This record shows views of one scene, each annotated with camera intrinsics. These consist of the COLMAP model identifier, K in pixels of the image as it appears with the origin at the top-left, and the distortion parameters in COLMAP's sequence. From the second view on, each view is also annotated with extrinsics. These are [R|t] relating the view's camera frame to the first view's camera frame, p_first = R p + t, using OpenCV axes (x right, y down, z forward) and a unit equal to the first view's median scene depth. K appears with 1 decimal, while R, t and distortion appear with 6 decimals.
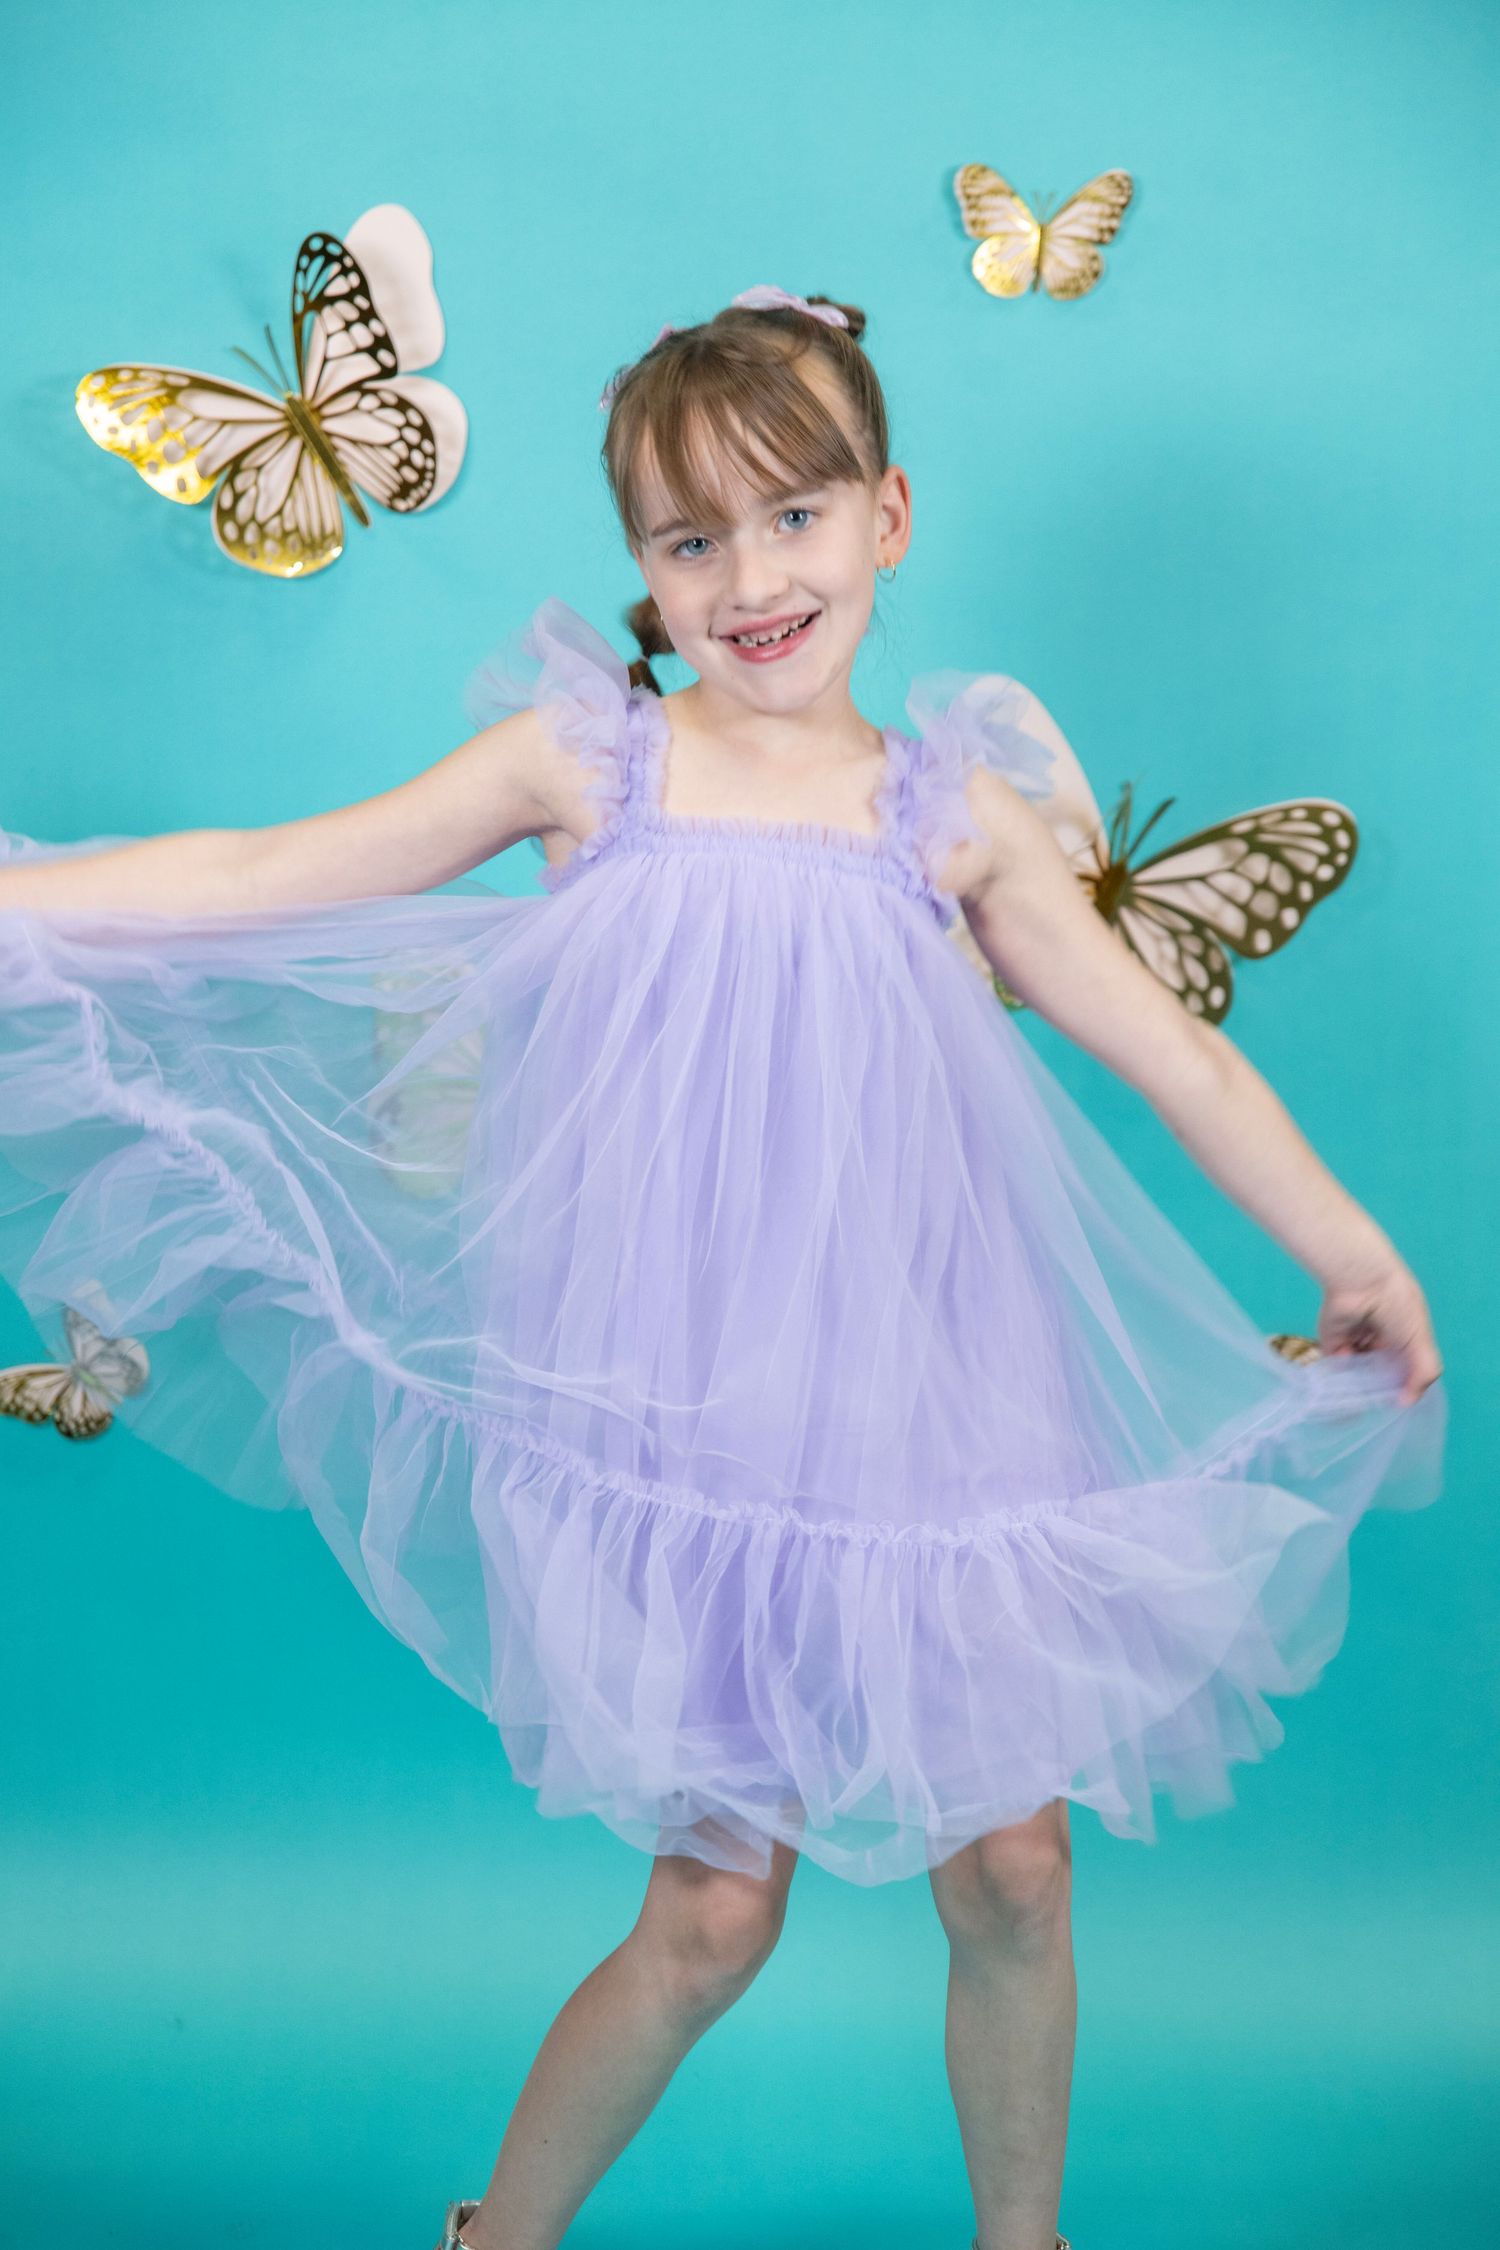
lens RADIAL K [[4068.3, 0, 748.0], [0, 4068.3, 1131.9], [0, 0, 1]] dist [0.203225, 0.275574]
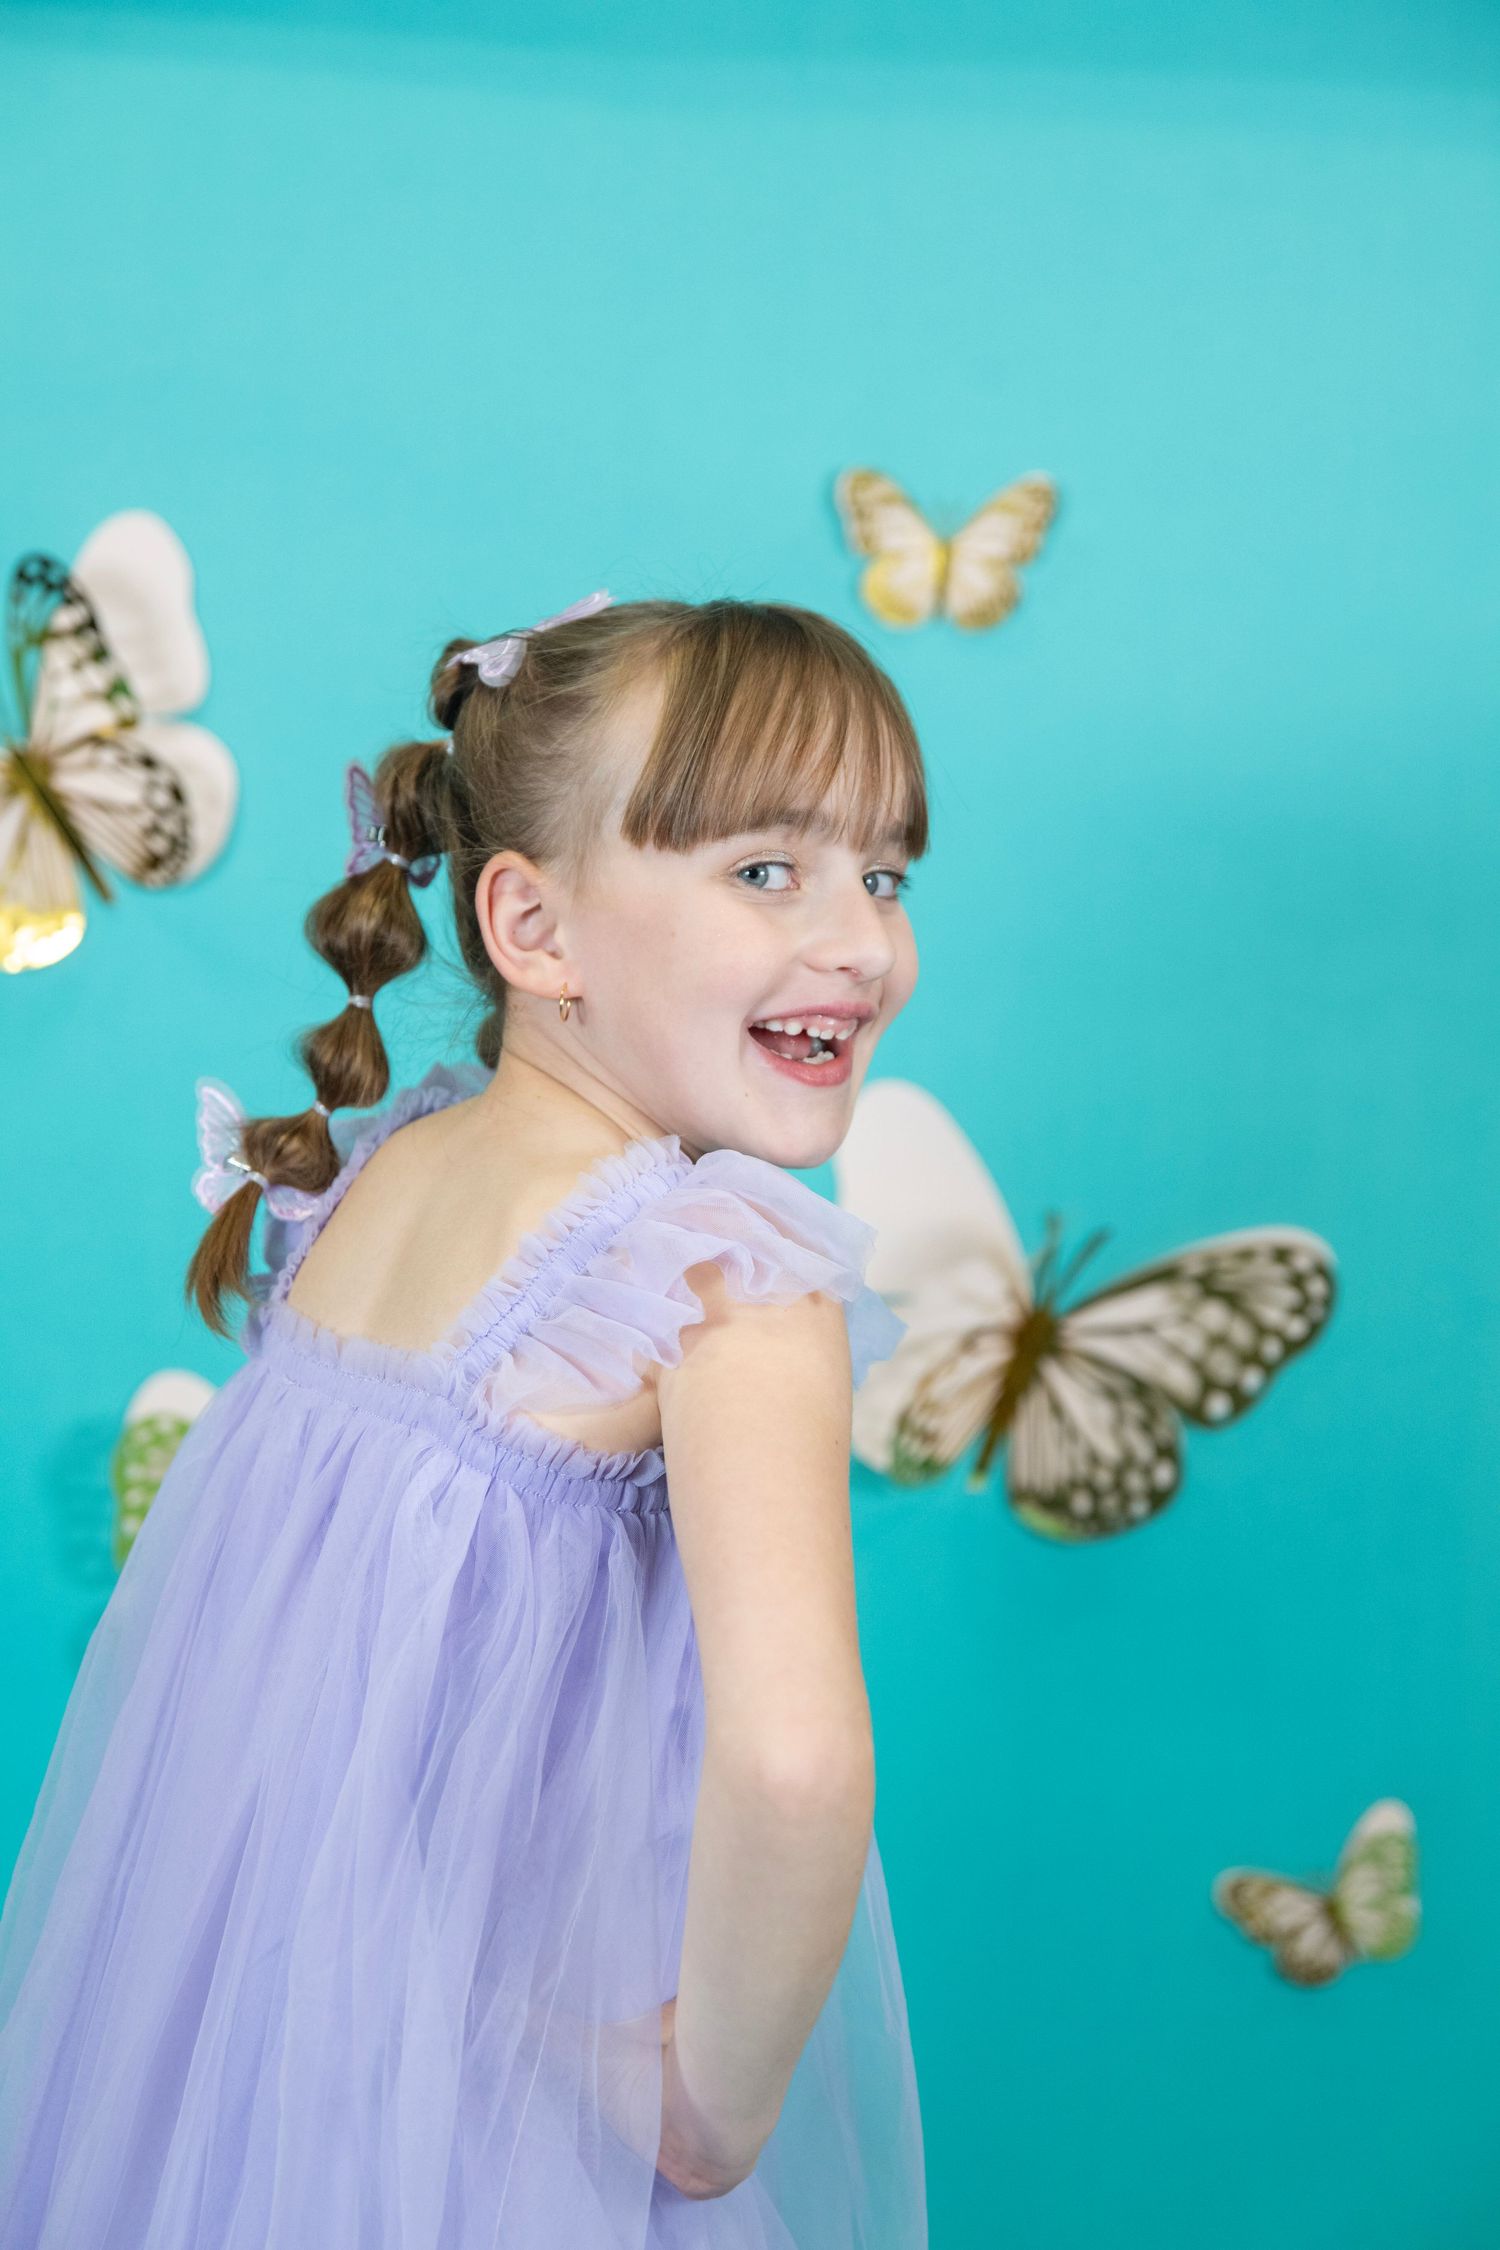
lens RADIAL K [[3660.8, 0, 739.1], [0, 3660.8, 1131.3], [0, 0, 1]] dist [0.001103, 1.579701]
pose [[0.999935, 0.002419, 0.011115, 0.022963], [-0.002185, 0.999776, -0.021035, -0.088797], [-0.011163, 0.021010, 0.999717, 0.279494]]
